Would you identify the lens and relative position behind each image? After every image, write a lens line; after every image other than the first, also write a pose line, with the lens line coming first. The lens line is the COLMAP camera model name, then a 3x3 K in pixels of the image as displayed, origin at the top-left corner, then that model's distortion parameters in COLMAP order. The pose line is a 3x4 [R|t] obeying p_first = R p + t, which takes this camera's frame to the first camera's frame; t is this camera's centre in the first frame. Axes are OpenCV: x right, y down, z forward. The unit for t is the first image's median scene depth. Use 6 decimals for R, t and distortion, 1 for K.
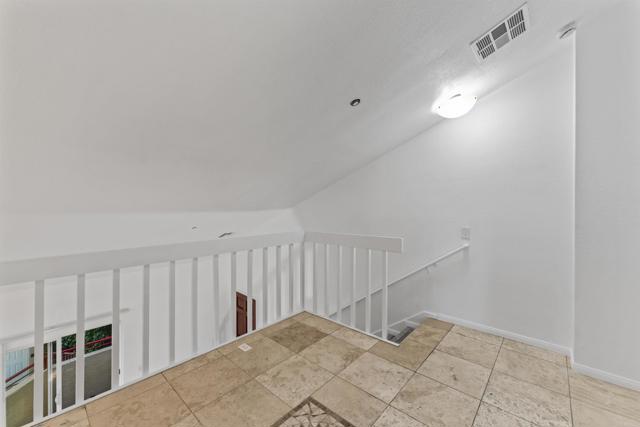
lens RADIAL K [[258.8, 0, 321.6], [0, 258.8, 205.3], [0, 0, 1]] dist [0.000500, 0.000010]
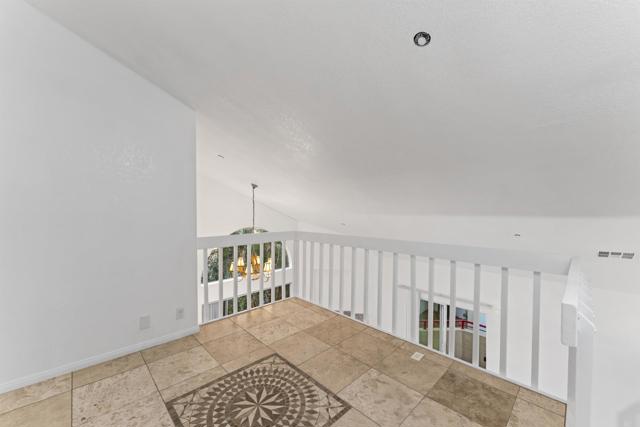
lens RADIAL K [[255.6, 0, 320.0], [0, 255.6, 213.5], [0, 0, 1]] dist [0.001417, -0.000132]
pose [[-0.085814, 0.007746, -0.996281, 0.712370], [0.007616, 0.999946, 0.007119, 0.007472], [0.996282, -0.006976, -0.085869, 0.757618]]
